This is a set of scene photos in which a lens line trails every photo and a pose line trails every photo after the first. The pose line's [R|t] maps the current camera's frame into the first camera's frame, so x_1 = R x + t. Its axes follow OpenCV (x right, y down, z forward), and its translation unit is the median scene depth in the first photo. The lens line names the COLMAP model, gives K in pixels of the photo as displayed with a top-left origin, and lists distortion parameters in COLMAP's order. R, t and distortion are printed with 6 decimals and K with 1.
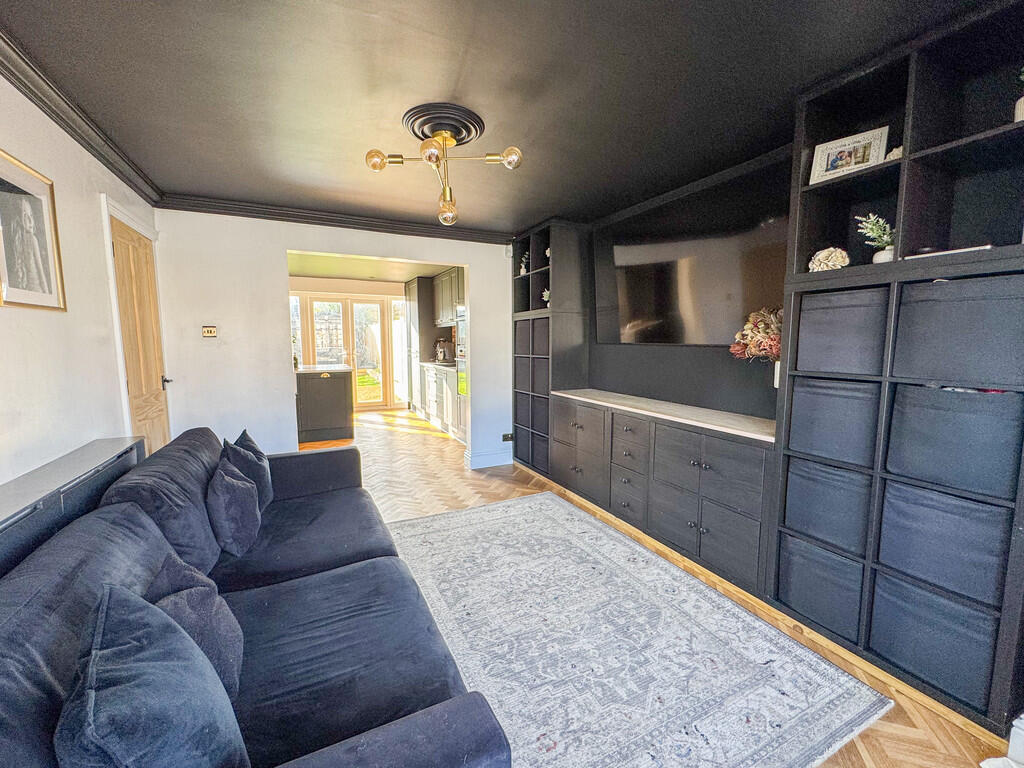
lens RADIAL K [[419.4, 0, 512.0], [0, 419.4, 384.0], [0, 0, 1]] dist [-0.000899, 0.000243]
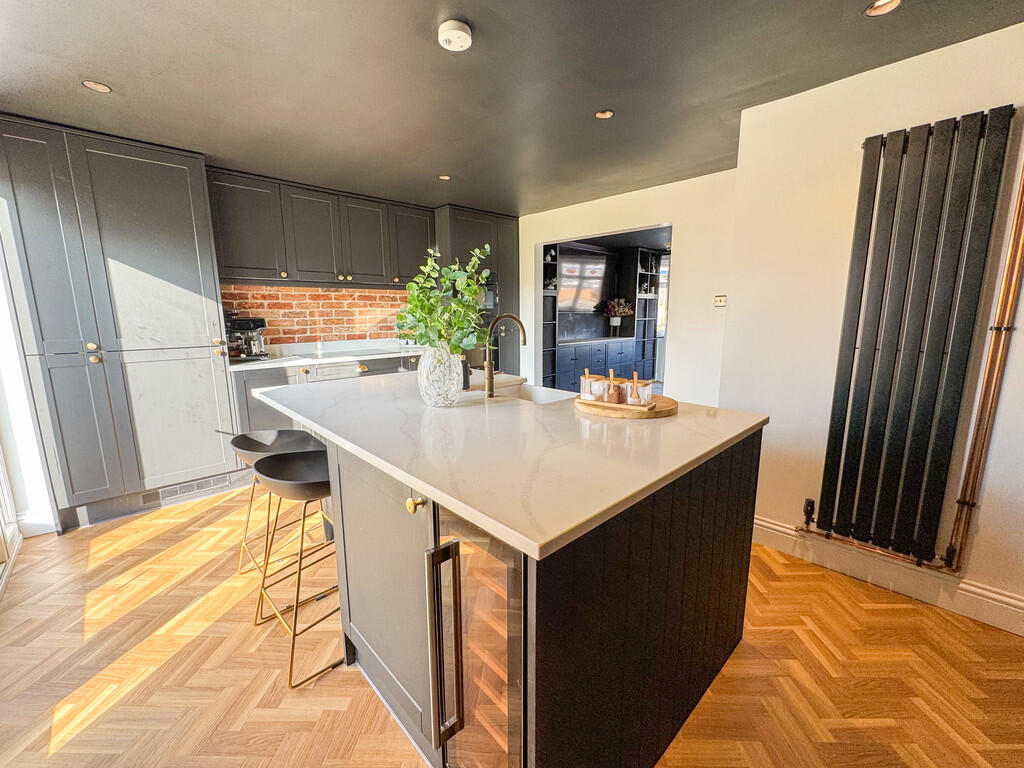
lens RADIAL K [[419.4, 0, 512.0], [0, 419.4, 384.0], [0, 0, 1]] dist [-0.000899, 0.000243]
pose [[-0.306443, -0.160928, 0.938187, -1.893110], [0.104712, 0.973925, 0.201260, -0.241428], [-0.946112, 0.159915, -0.281601, 2.300808]]
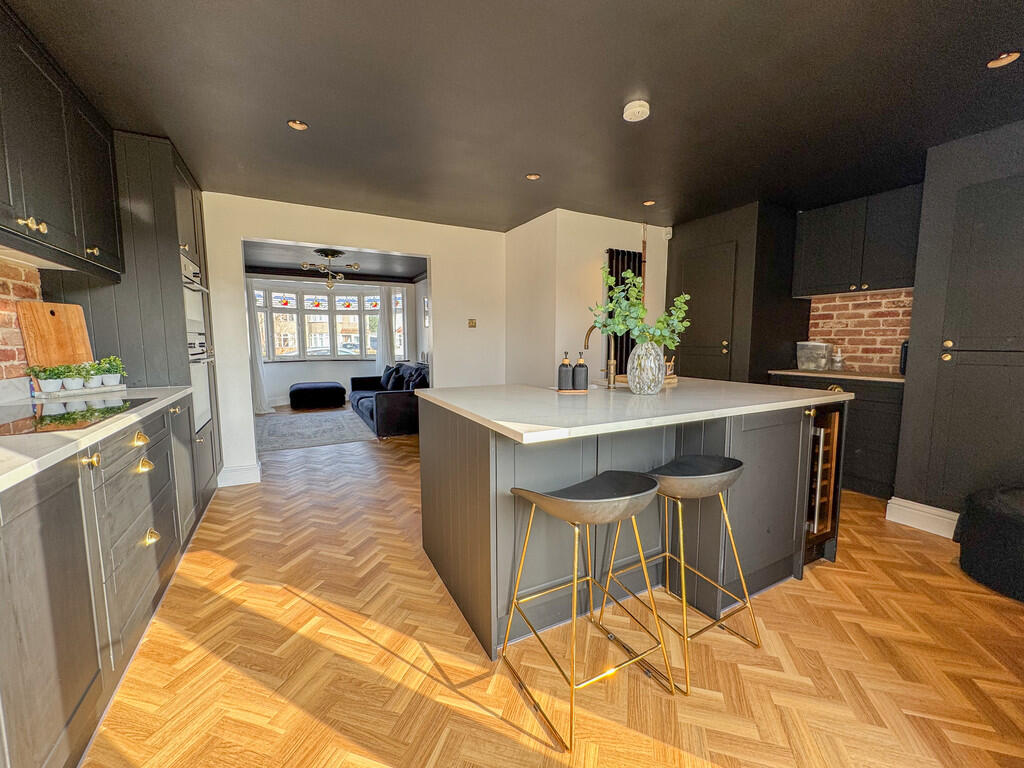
lens RADIAL K [[407.9, 0, 512.7], [0, 407.9, 384.2], [0, 0, 1]] dist [-0.000356, -0.000440]
pose [[-0.999320, 0.005783, -0.036415, -0.976266], [-0.002000, 0.977667, 0.210148, -0.271209], [0.036817, 0.210078, -0.976991, 2.968037]]
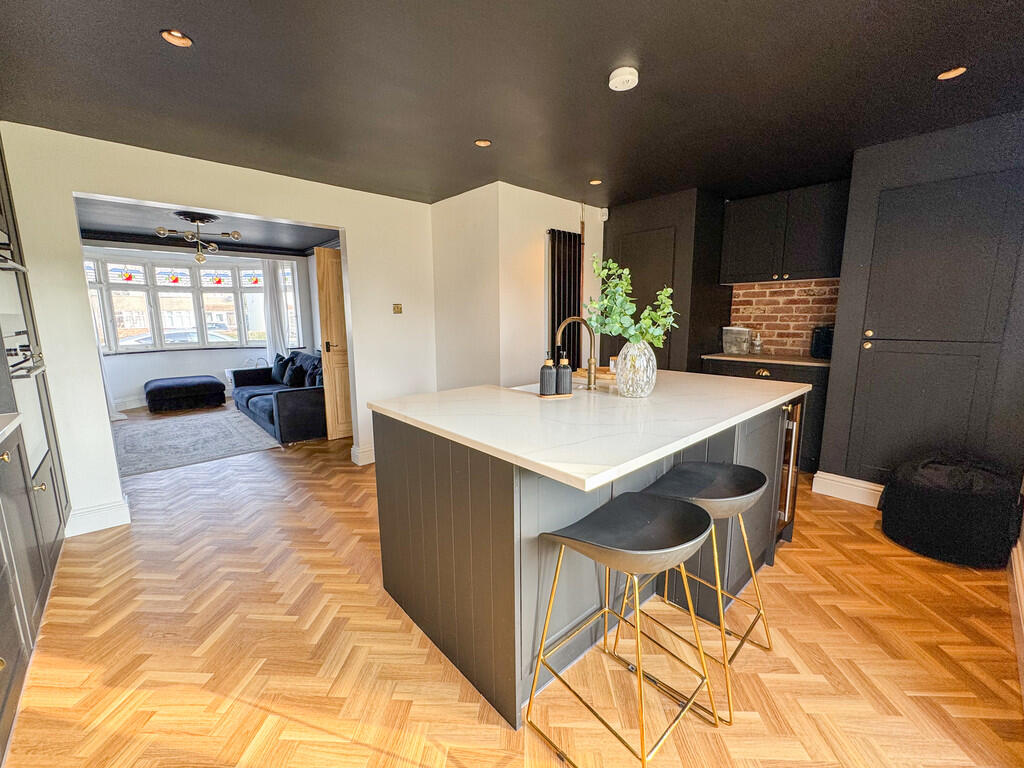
lens RADIAL K [[419.4, 0, 512.0], [0, 419.4, 384.0], [0, 0, 1]] dist [-0.000899, 0.000243]
pose [[-0.960707, 0.052701, -0.272516, -0.845783], [-0.020519, 0.965638, 0.259078, -0.299350], [0.276806, 0.254490, -0.926614, 2.845908]]
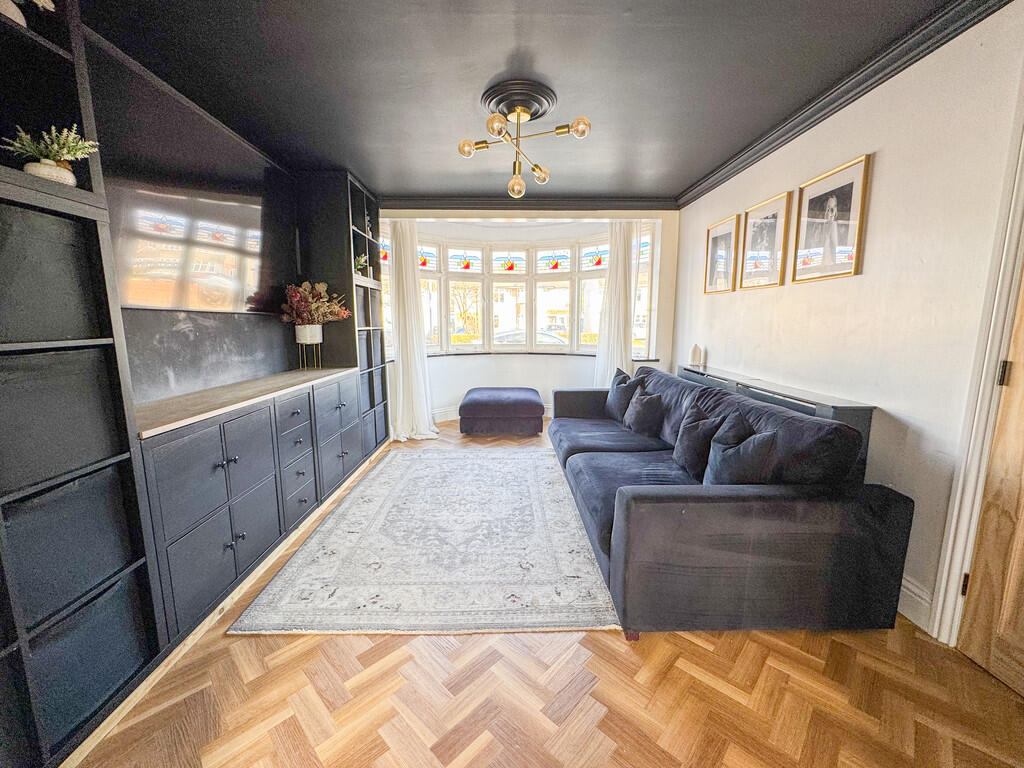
lens RADIAL K [[419.4, 0, 512.0], [0, 419.4, 384.0], [0, 0, 1]] dist [-0.000899, 0.000243]
pose [[-0.904662, -0.058623, 0.422079, -0.505272], [0.048119, 0.970103, 0.237875, -0.136655], [-0.423405, 0.235506, -0.874794, 1.666079]]
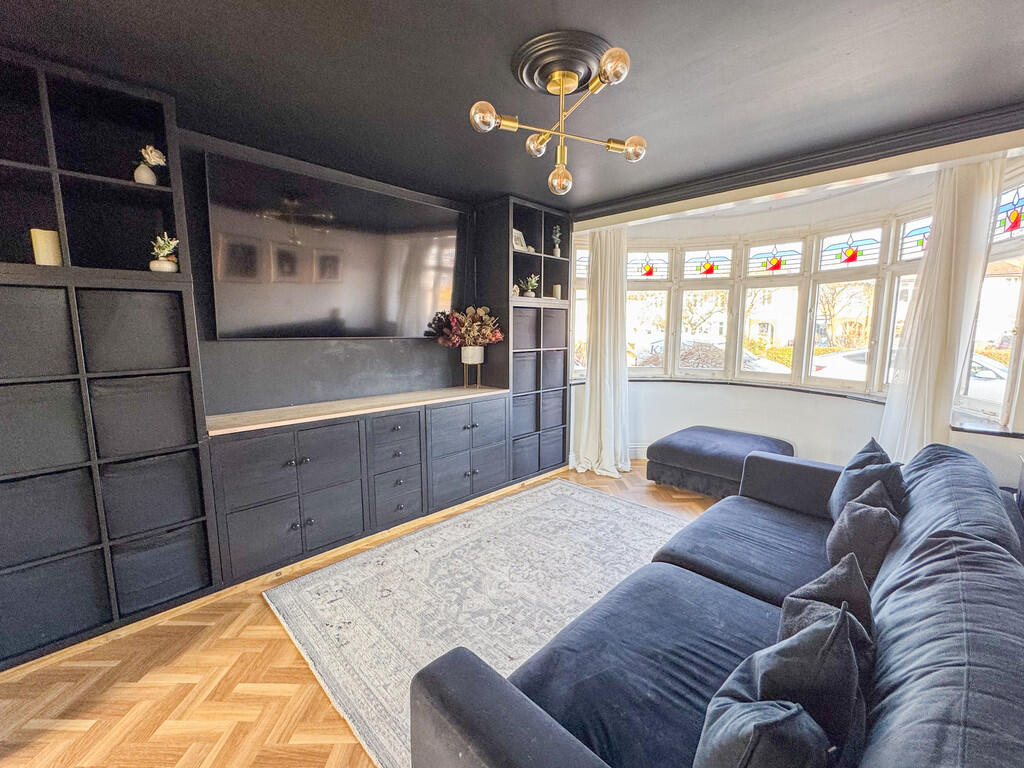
lens RADIAL K [[425.4, 0, 508.6], [0, 425.4, 386.0], [0, 0, 1]] dist [-0.004750, -0.000036]
pose [[-0.314812, -0.125744, 0.940788, -0.751297], [0.099955, 0.981282, 0.164604, -0.128138], [-0.943876, 0.145856, -0.296350, 1.118204]]
